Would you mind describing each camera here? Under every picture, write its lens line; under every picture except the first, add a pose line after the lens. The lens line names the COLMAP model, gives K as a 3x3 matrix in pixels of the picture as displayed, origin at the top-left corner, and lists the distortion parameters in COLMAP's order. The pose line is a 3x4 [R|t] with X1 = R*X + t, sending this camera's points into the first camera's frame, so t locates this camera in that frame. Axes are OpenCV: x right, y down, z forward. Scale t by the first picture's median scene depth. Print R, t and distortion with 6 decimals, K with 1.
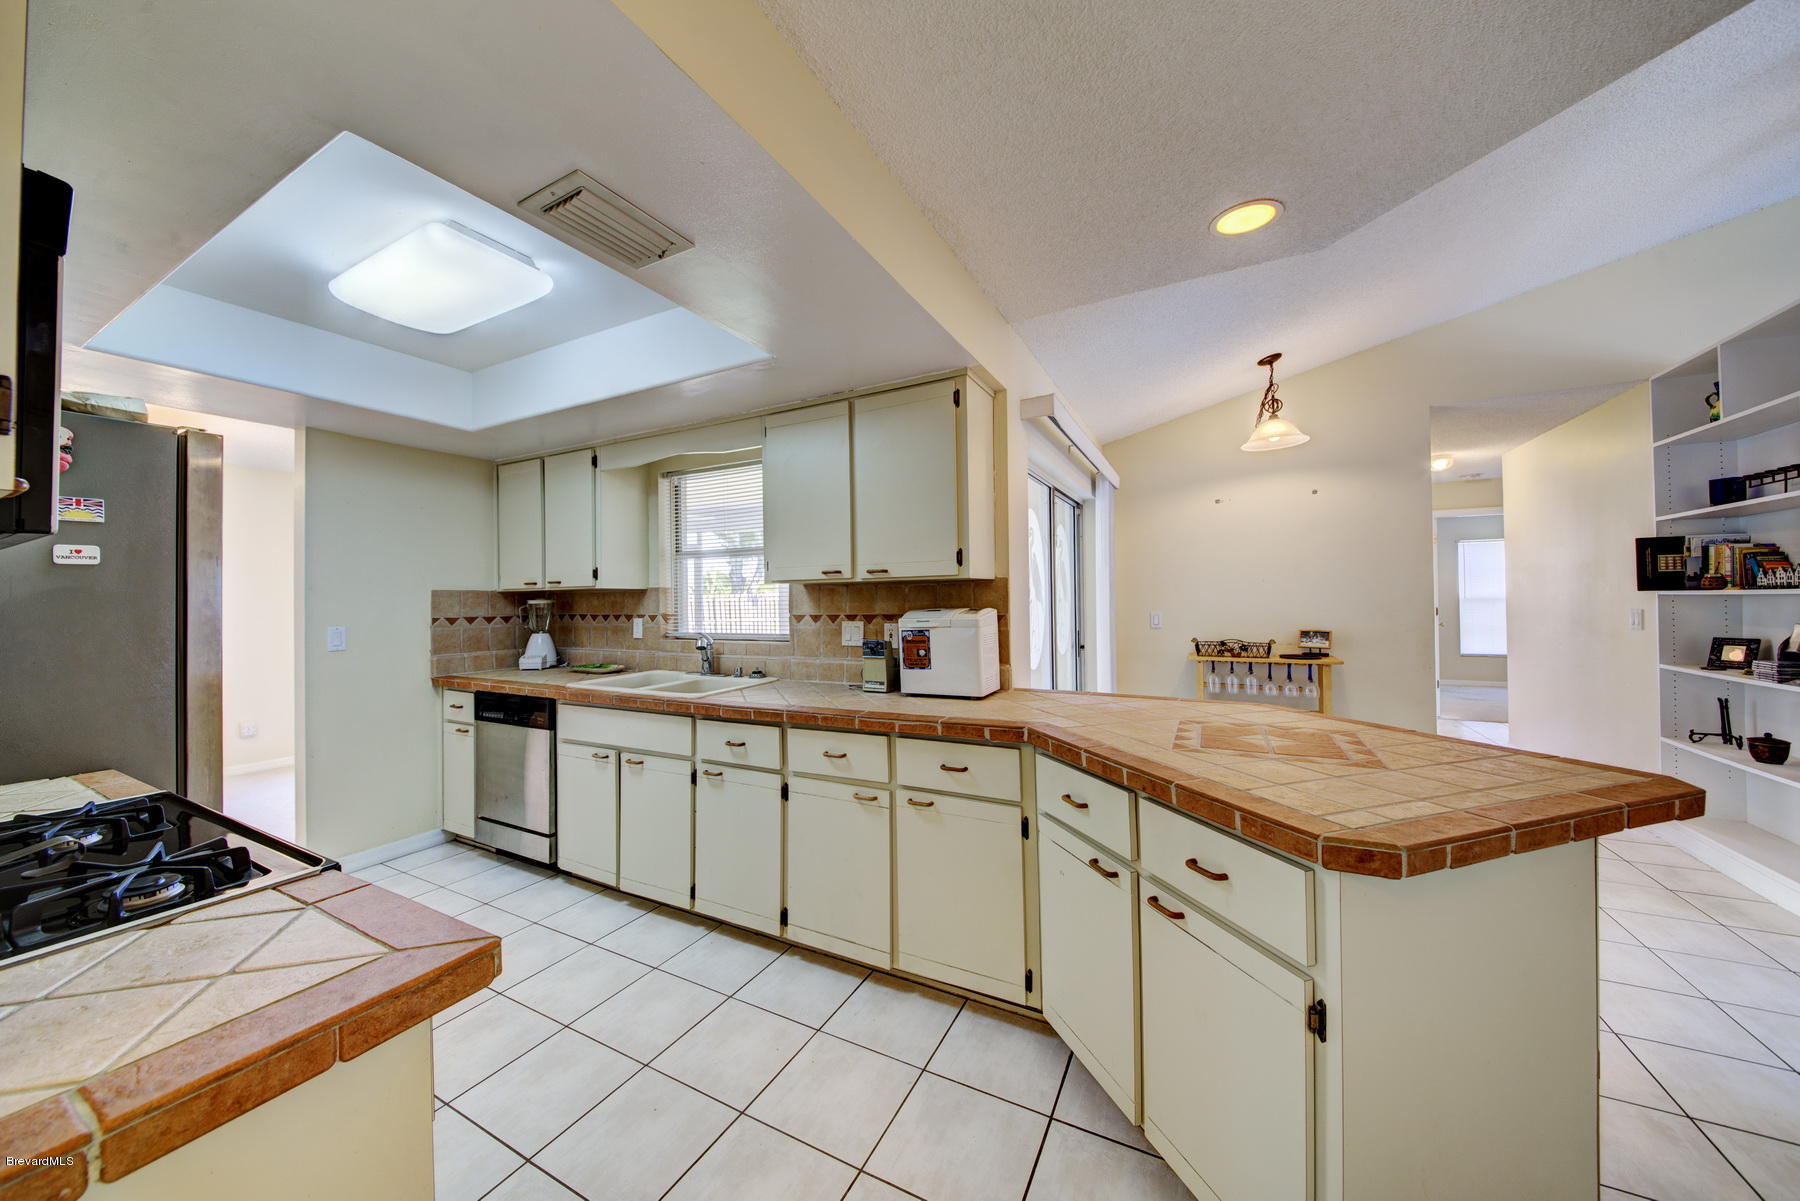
lens RADIAL K [[637.1, 0, 870.1], [0, 637.1, 597.8], [0, 0, 1]] dist [0.008674, -0.000173]
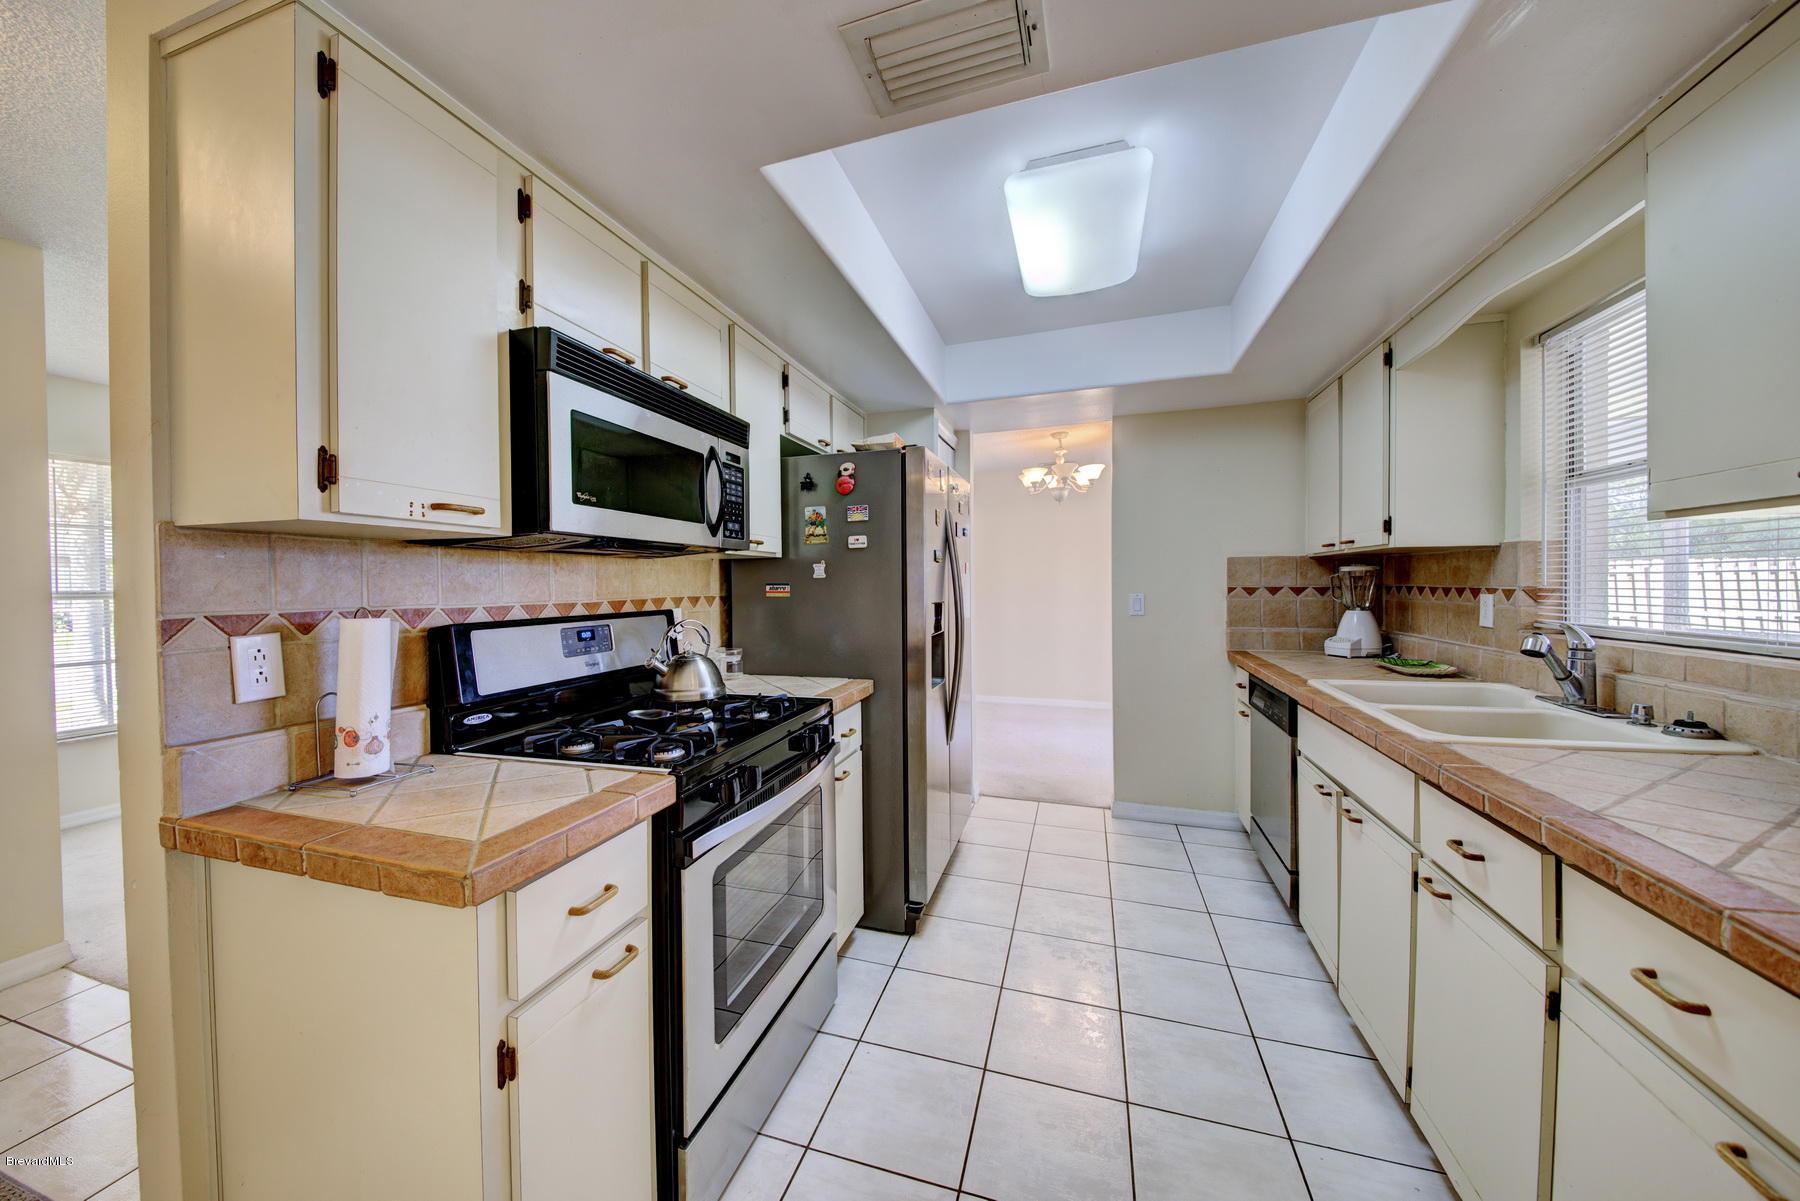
lens RADIAL K [[637.1, 0, 870.1], [0, 637.1, 597.8], [0, 0, 1]] dist [0.008674, -0.000173]
pose [[0.184867, 0.034236, -0.982167, 0.130409], [0.013196, 0.999216, 0.037314, 0.005126], [0.982675, -0.019859, 0.184270, 0.312706]]
